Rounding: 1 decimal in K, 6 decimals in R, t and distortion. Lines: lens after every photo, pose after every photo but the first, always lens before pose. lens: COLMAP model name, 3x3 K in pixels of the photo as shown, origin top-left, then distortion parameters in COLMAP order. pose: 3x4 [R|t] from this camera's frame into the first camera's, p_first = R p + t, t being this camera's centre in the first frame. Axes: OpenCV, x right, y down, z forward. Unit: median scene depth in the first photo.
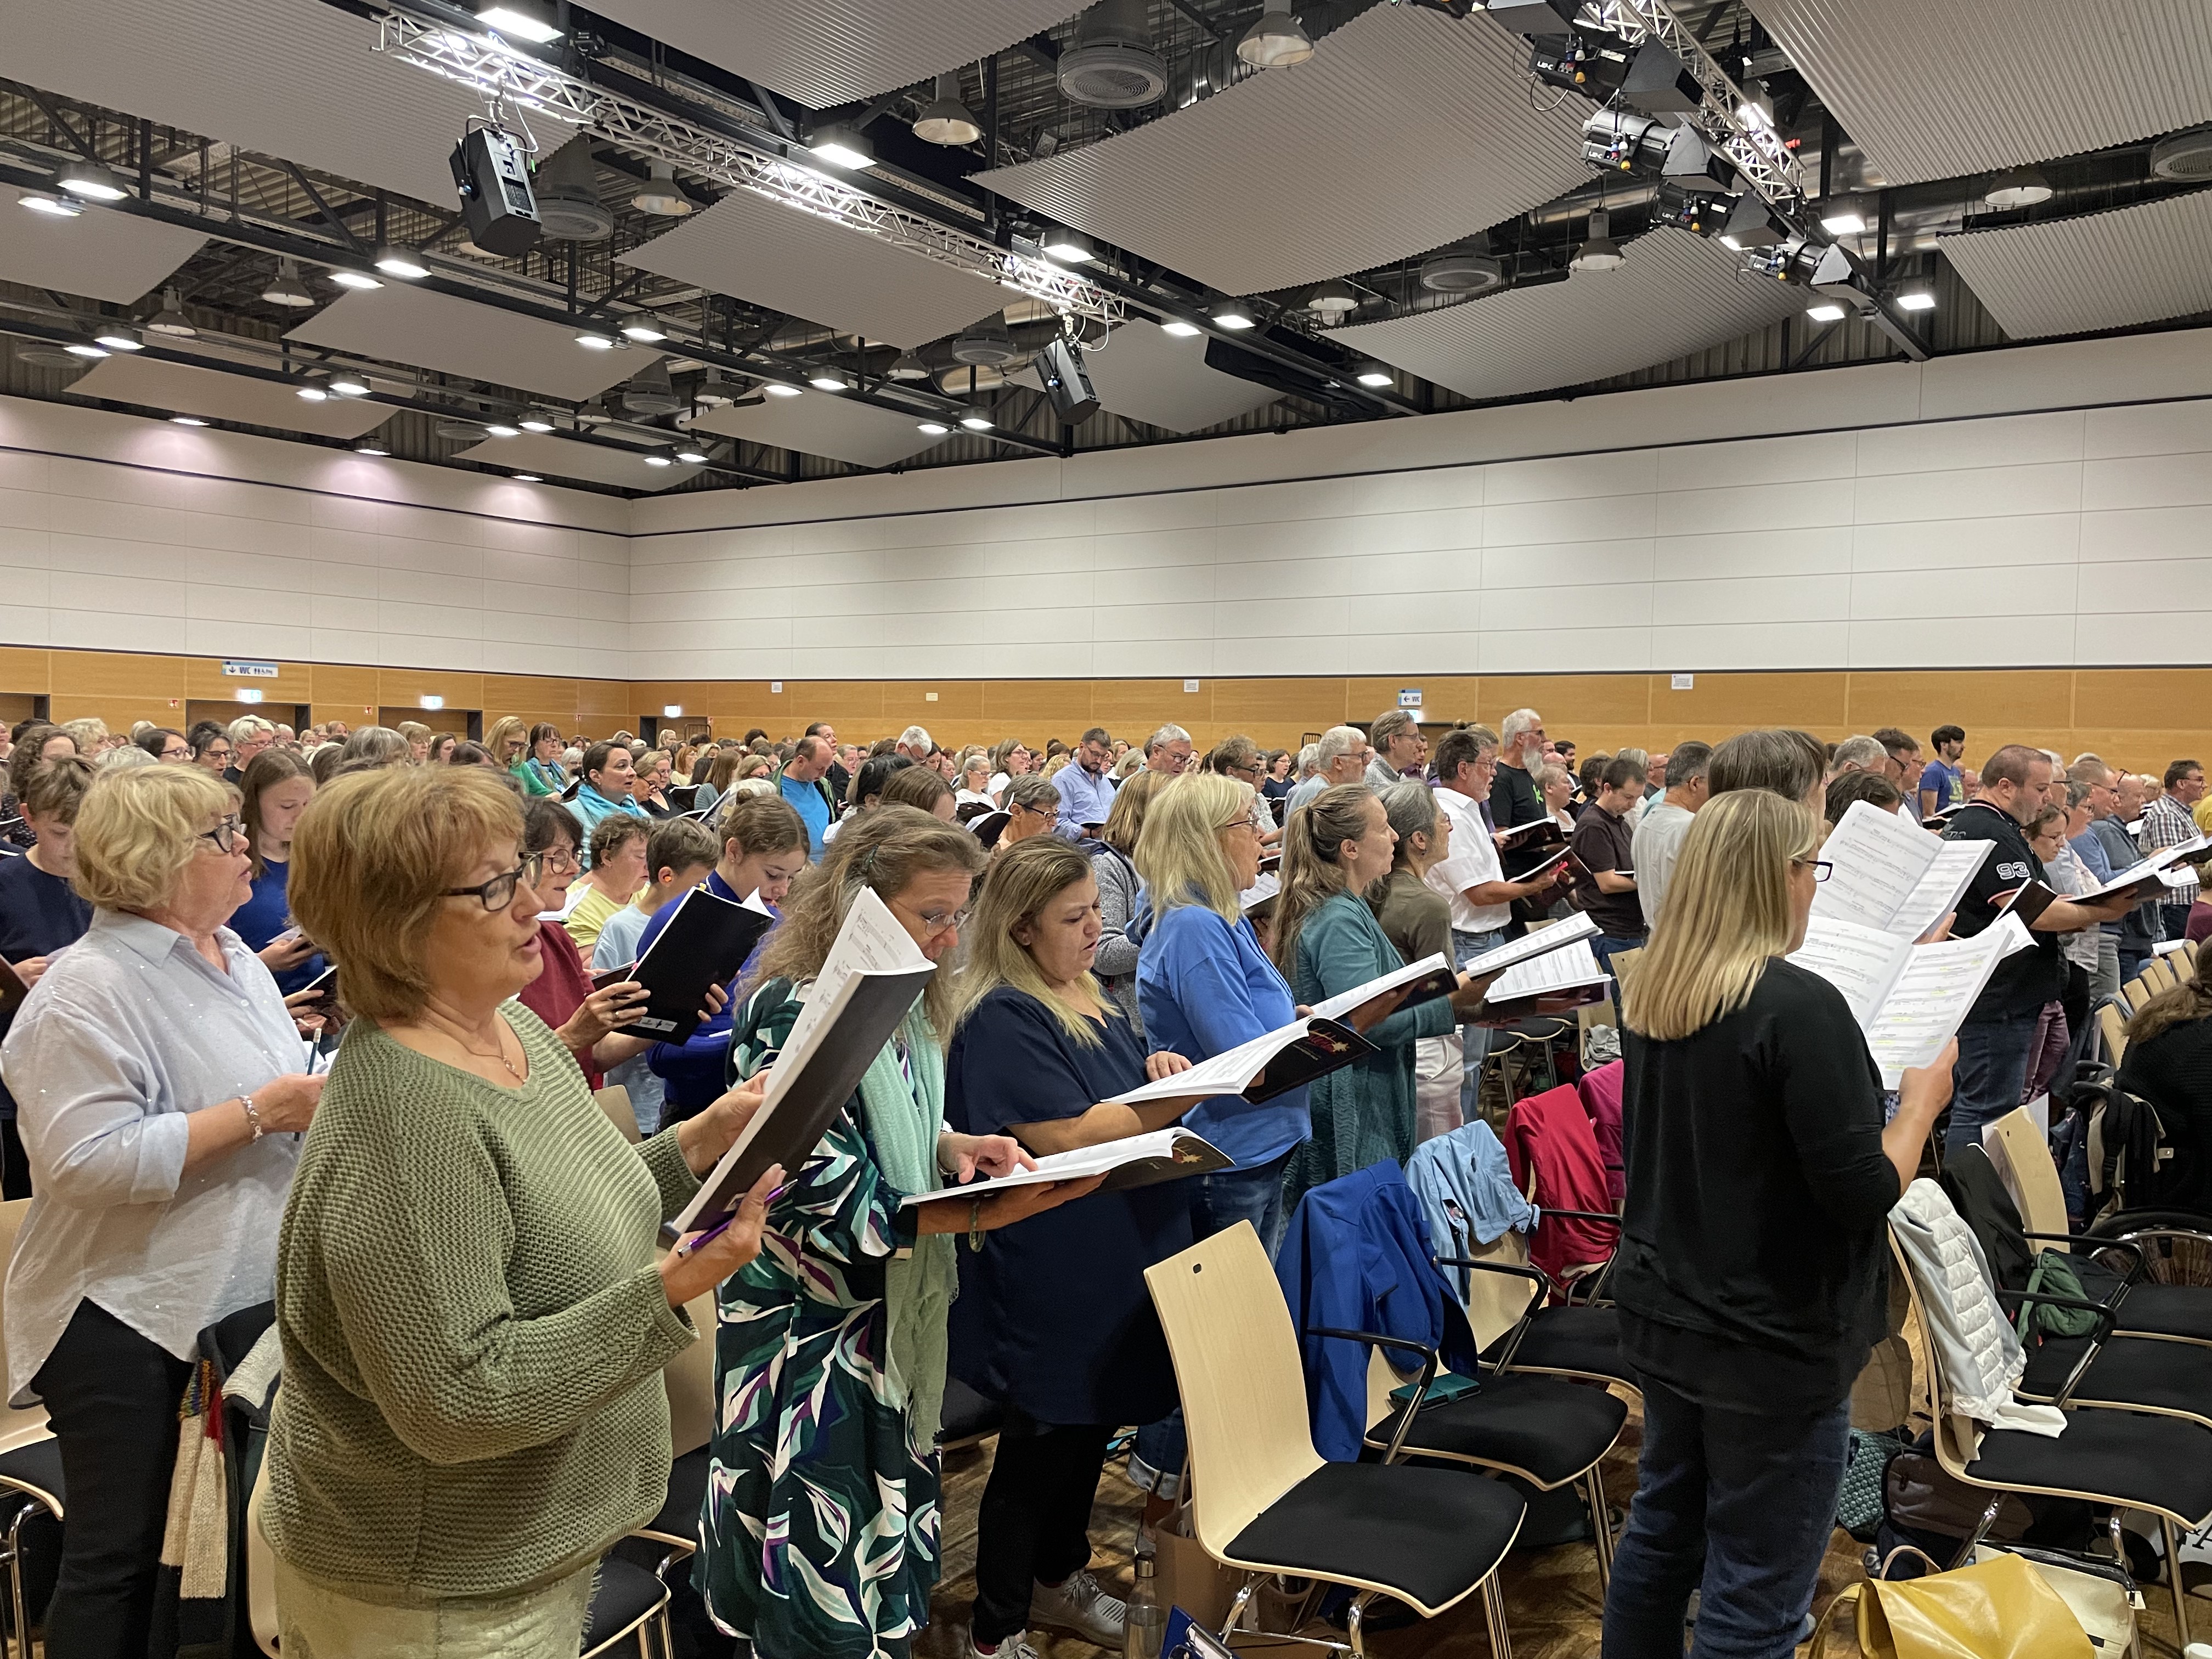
lens RADIAL K [[1657.9, 0, 1129.5], [0, 1657.9, 834.4], [0, 0, 1]] dist [0.089115, -0.116369]
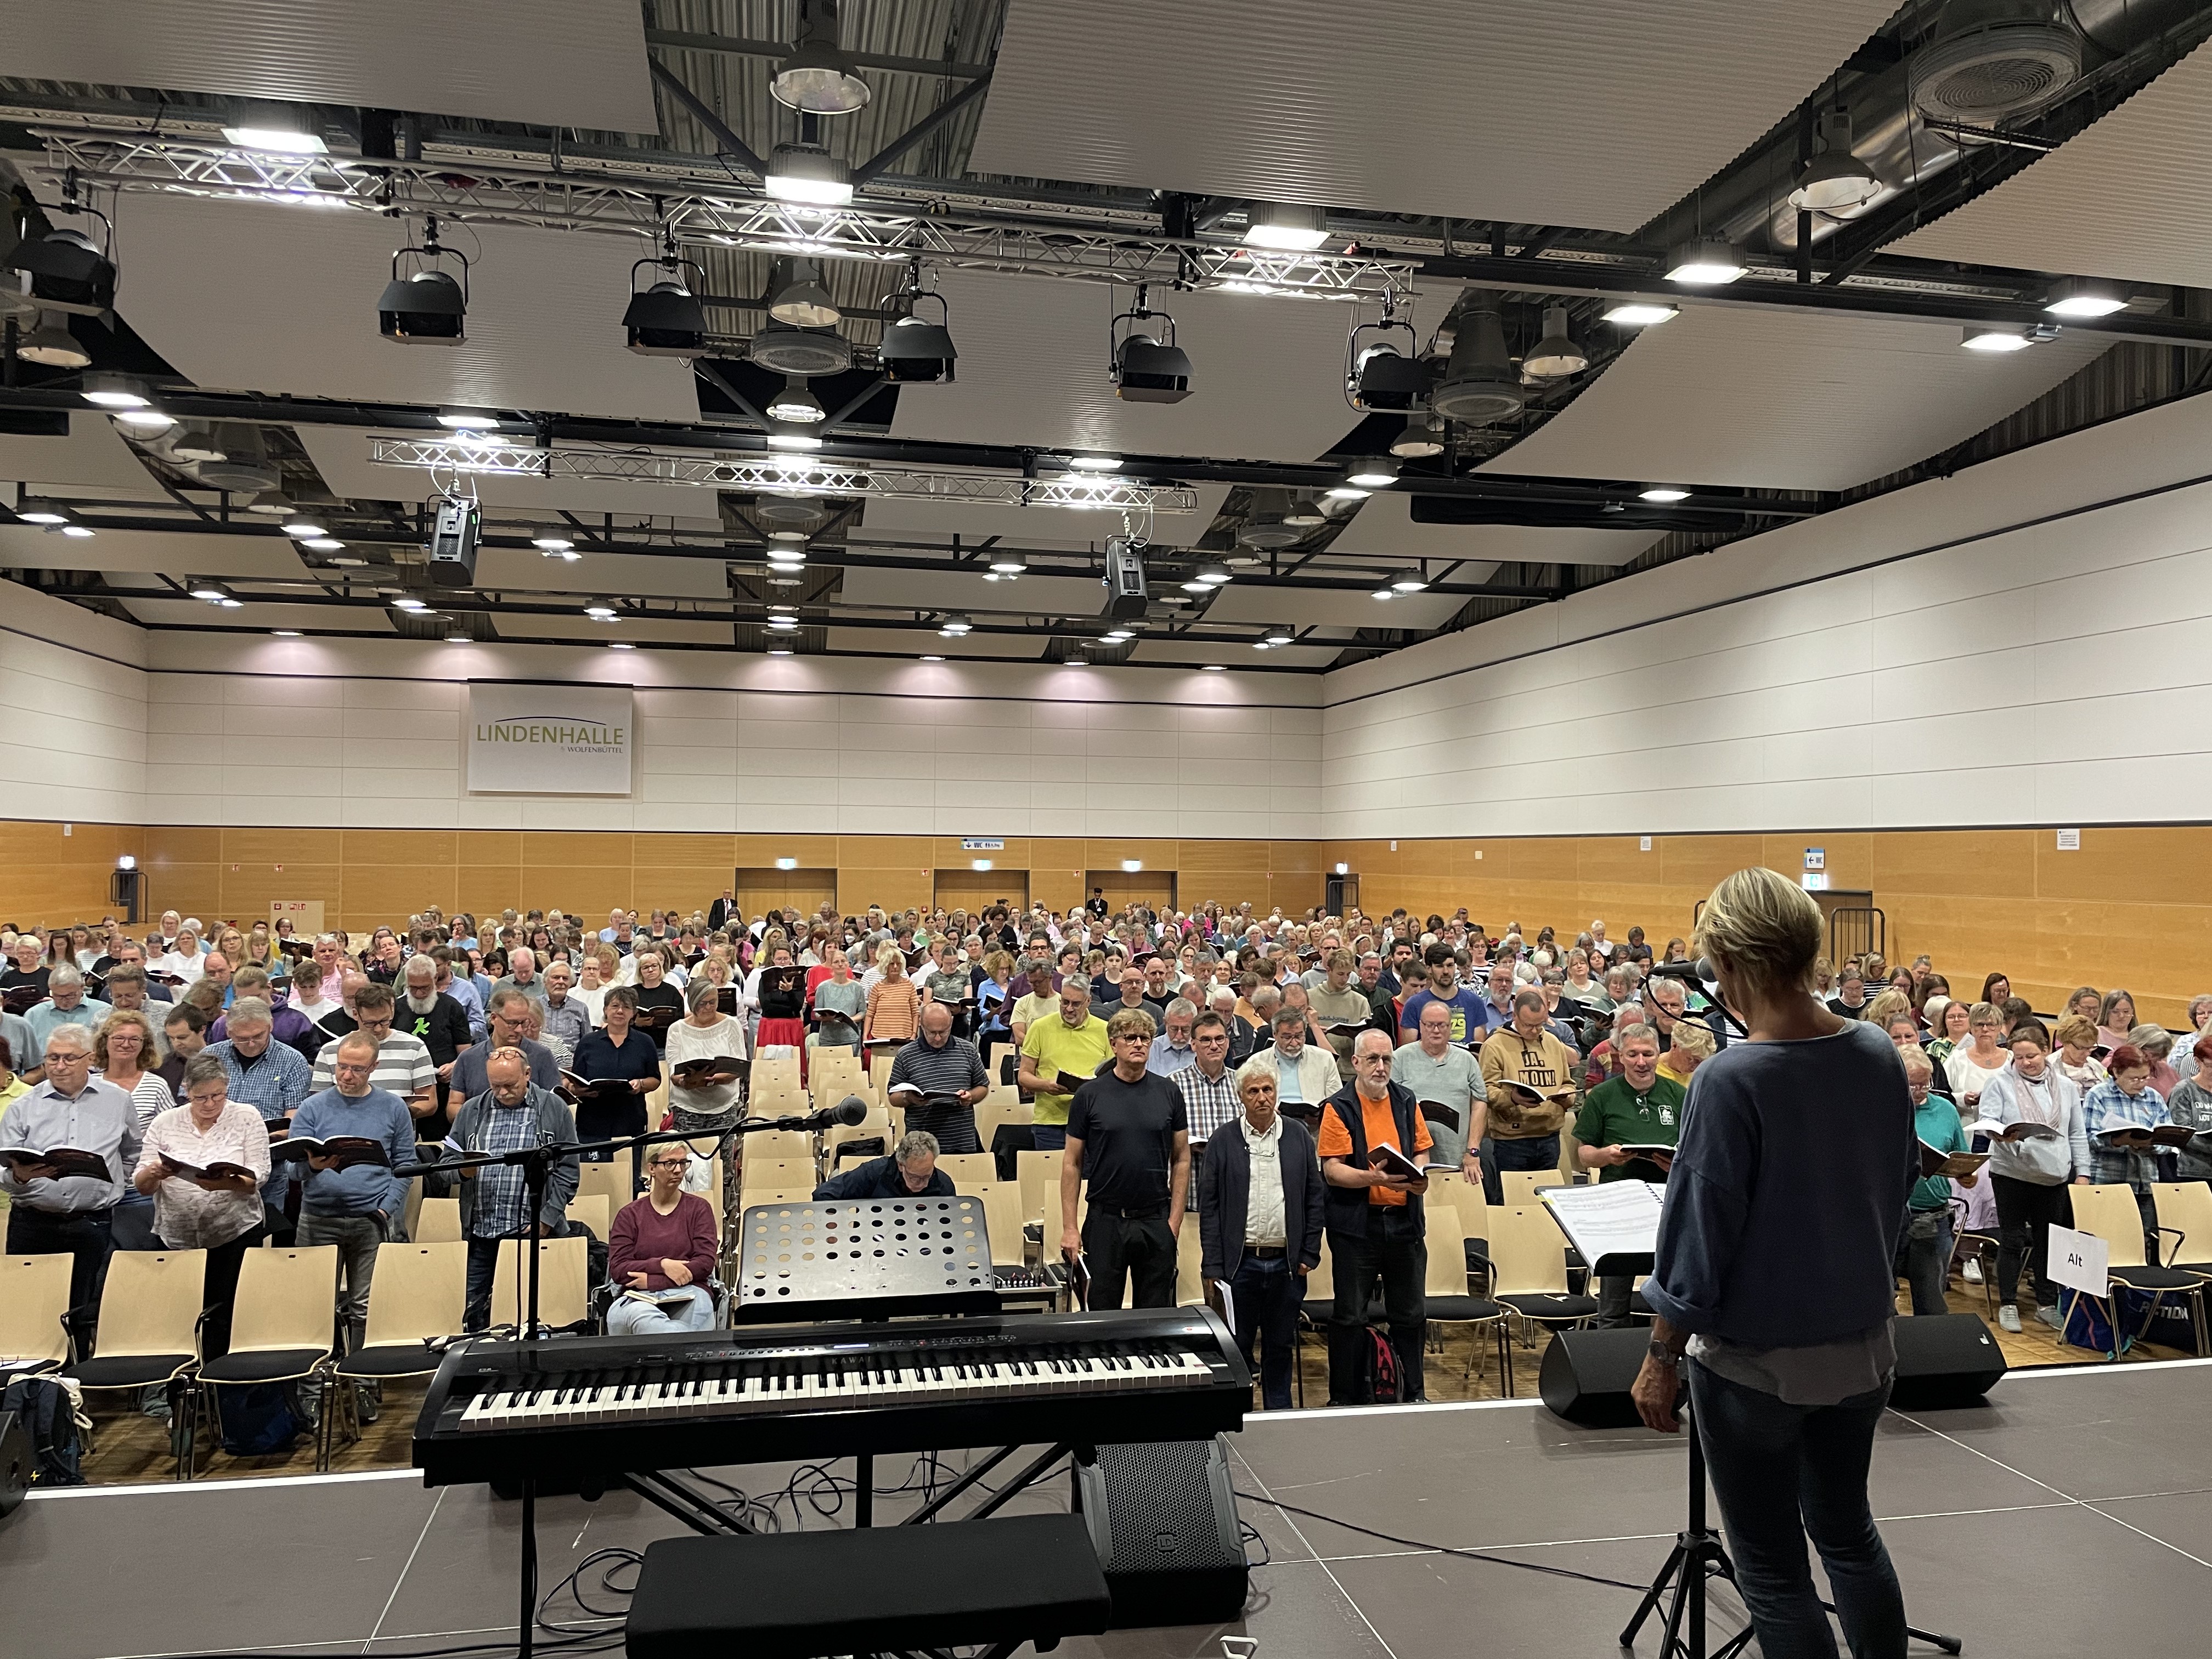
lens RADIAL K [[1657.9, 0, 1126.8], [0, 1657.9, 835.0], [0, 0, 1]] dist [0.089115, -0.116369]
pose [[0.741506, -0.022439, -0.670571, 0.498014], [-0.028925, 0.997442, -0.065362, -0.032503], [0.670323, 0.067863, 0.738960, 0.183553]]
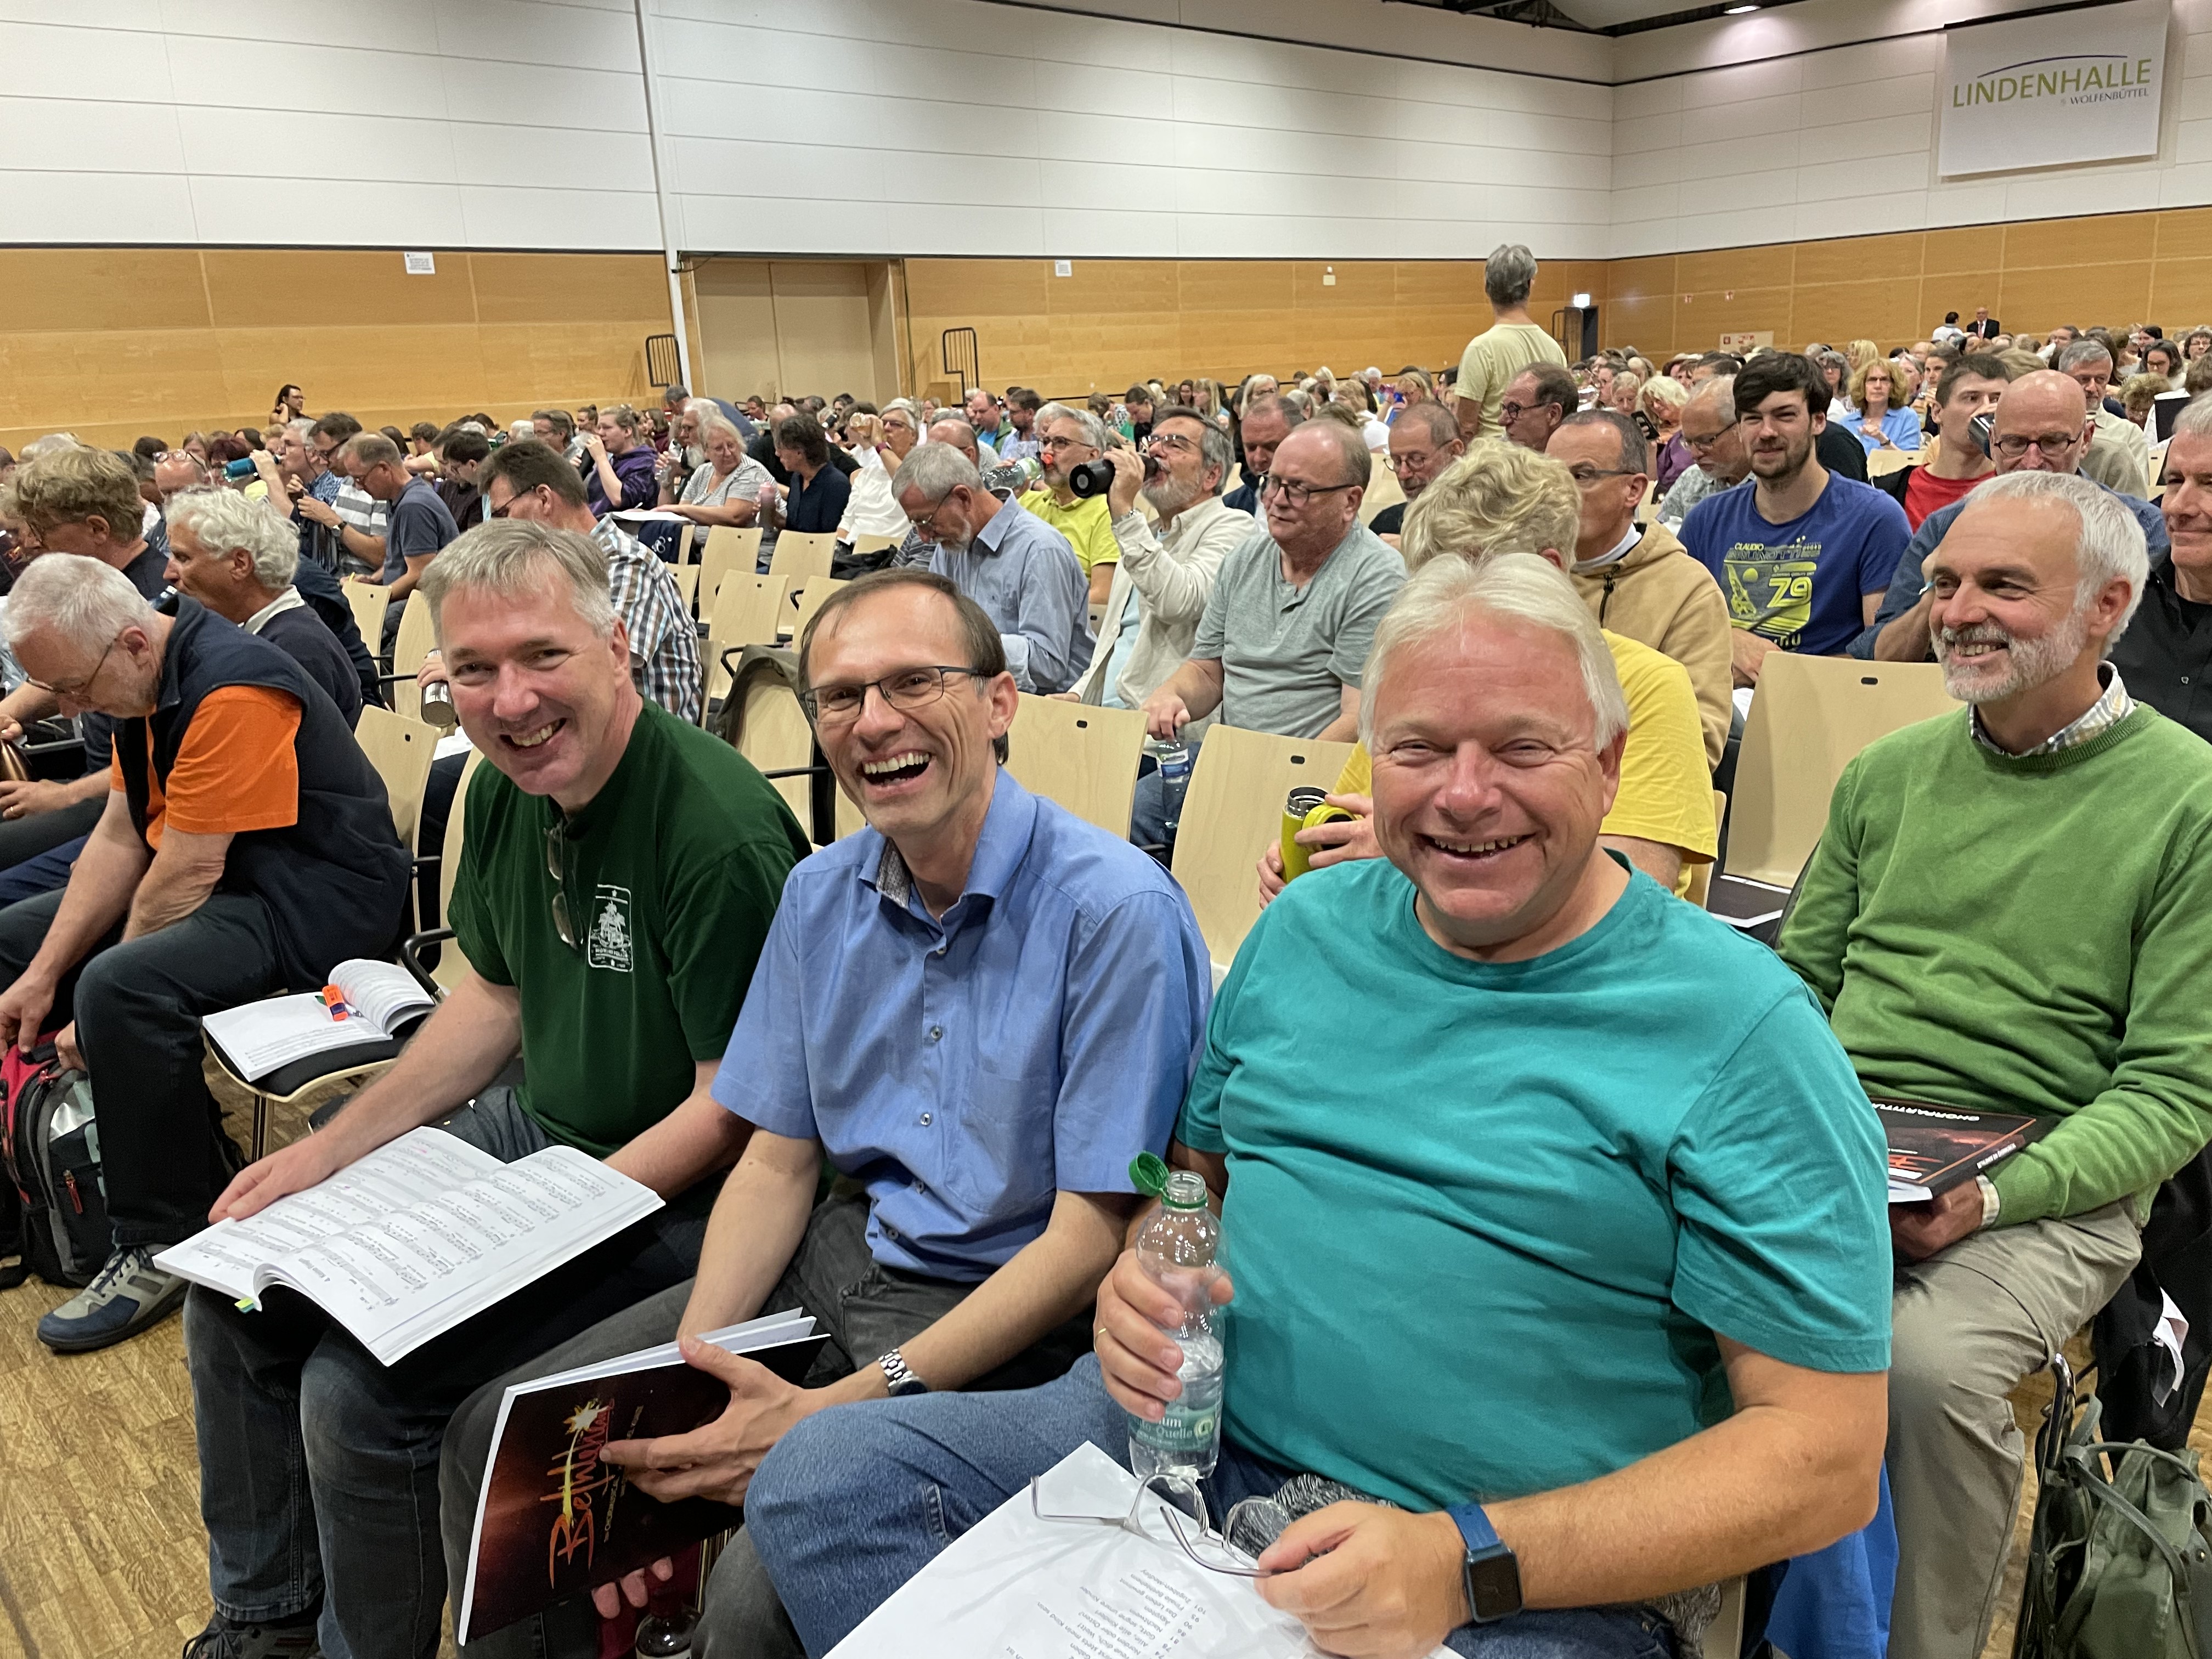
lens RADIAL K [[1657.9, 0, 1107.9], [0, 1657.9, 798.9], [0, 0, 1]] dist [0.089115, -0.116369]
pose [[-0.185771, 0.233199, -0.954519, 0.412572], [-0.004733, 0.971205, 0.238197, -0.007042], [0.982582, 0.048767, -0.179318, 0.542574]]
